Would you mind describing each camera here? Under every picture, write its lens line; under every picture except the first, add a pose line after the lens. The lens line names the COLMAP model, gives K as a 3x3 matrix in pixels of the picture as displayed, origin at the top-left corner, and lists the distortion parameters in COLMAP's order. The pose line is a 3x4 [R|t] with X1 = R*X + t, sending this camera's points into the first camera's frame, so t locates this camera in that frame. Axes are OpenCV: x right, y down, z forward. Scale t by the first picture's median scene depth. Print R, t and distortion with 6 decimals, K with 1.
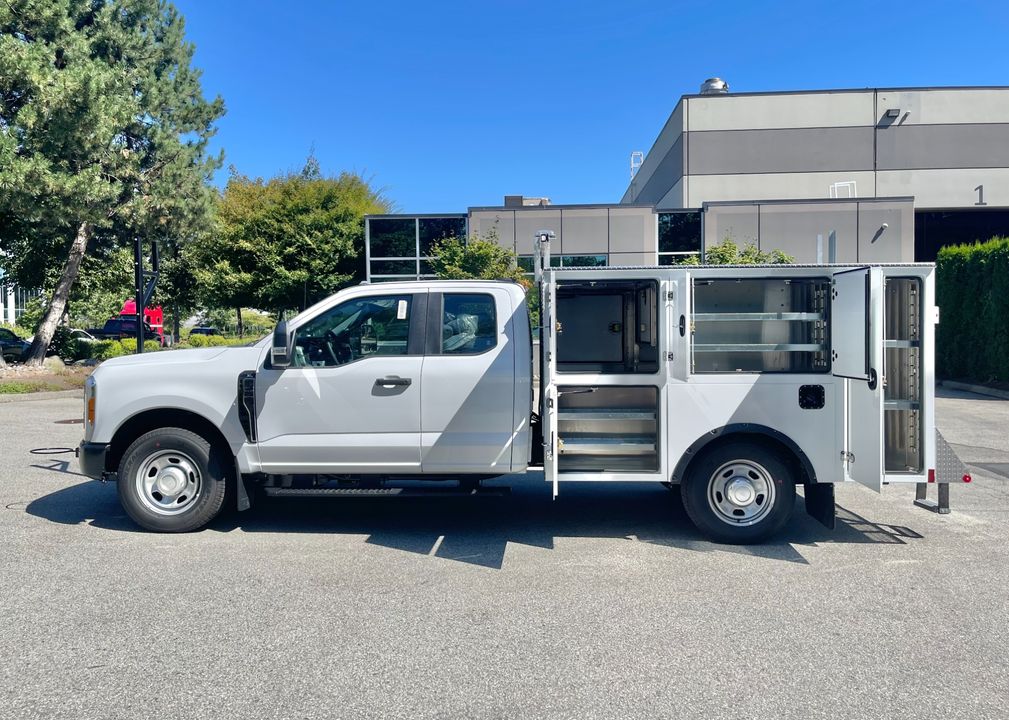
lens RADIAL K [[761.9, 0, 509.5], [0, 761.9, 356.7], [0, 0, 1]] dist [0.047518, -0.043370]
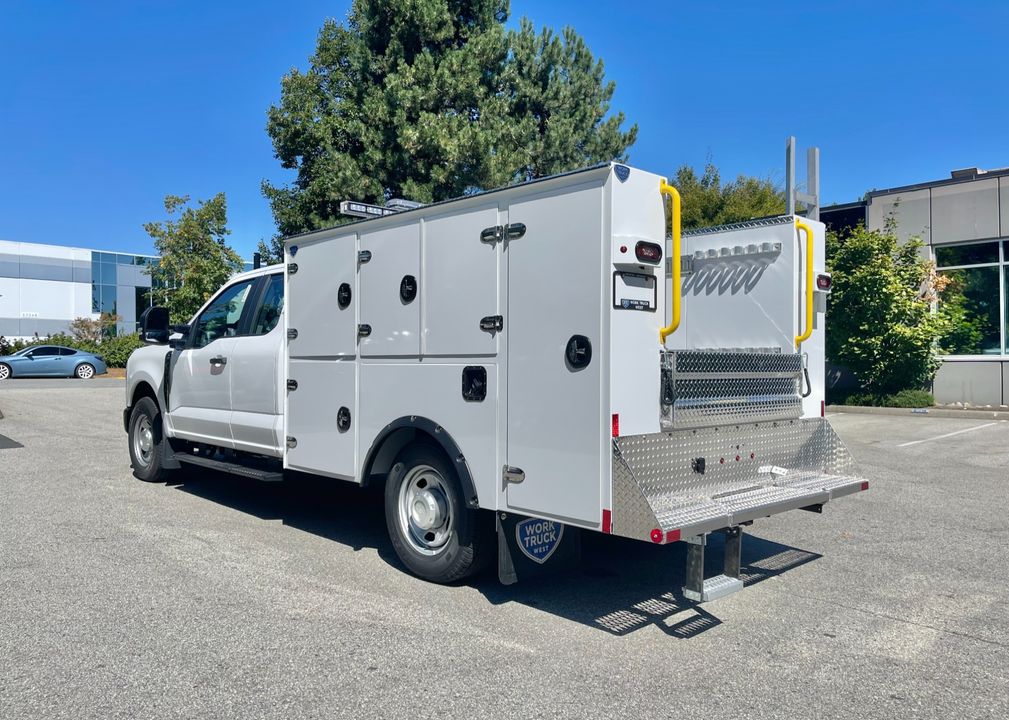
lens RADIAL K [[761.9, 0, 498.6], [0, 761.9, 365.7], [0, 0, 1]] dist [0.047518, -0.043370]
pose [[0.719557, 0.008690, -0.694379, 0.236711], [-0.026438, 0.999540, -0.014888, 0.012389], [0.693929, 0.029071, 0.719456, 0.137331]]
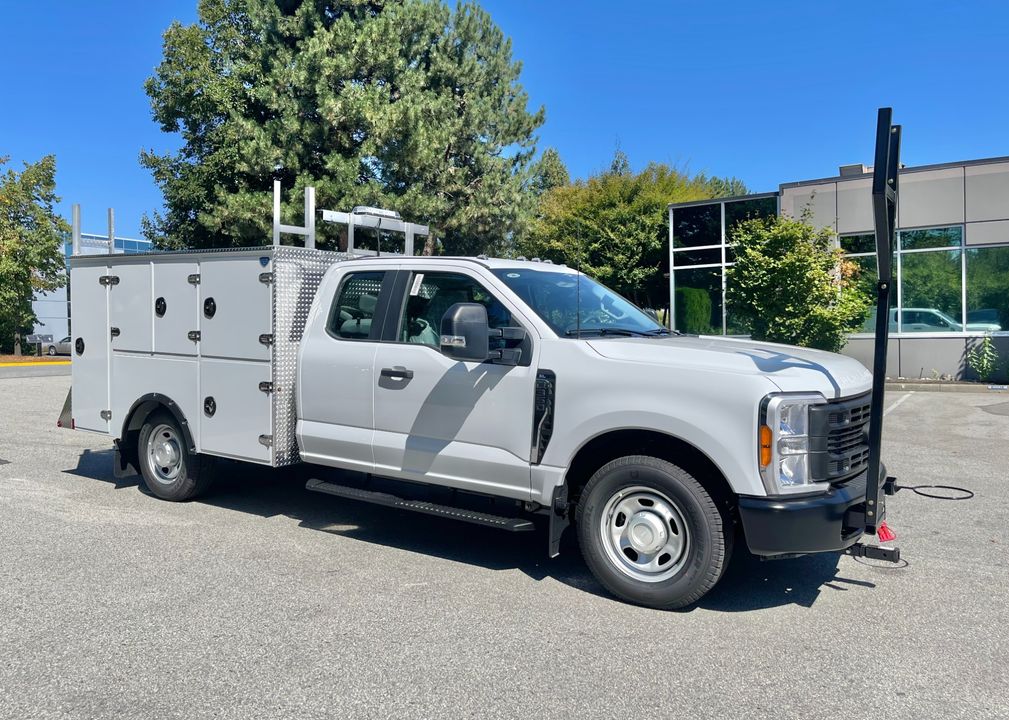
lens RADIAL K [[761.9, 0, 510.8], [0, 761.9, 349.0], [0, 0, 1]] dist [0.047518, -0.043370]
pose [[0.867371, 0.000918, -0.497660, 0.119122], [-0.002830, 0.999991, -0.003089, -0.000202], [0.497653, 0.004088, 0.867366, 0.069671]]
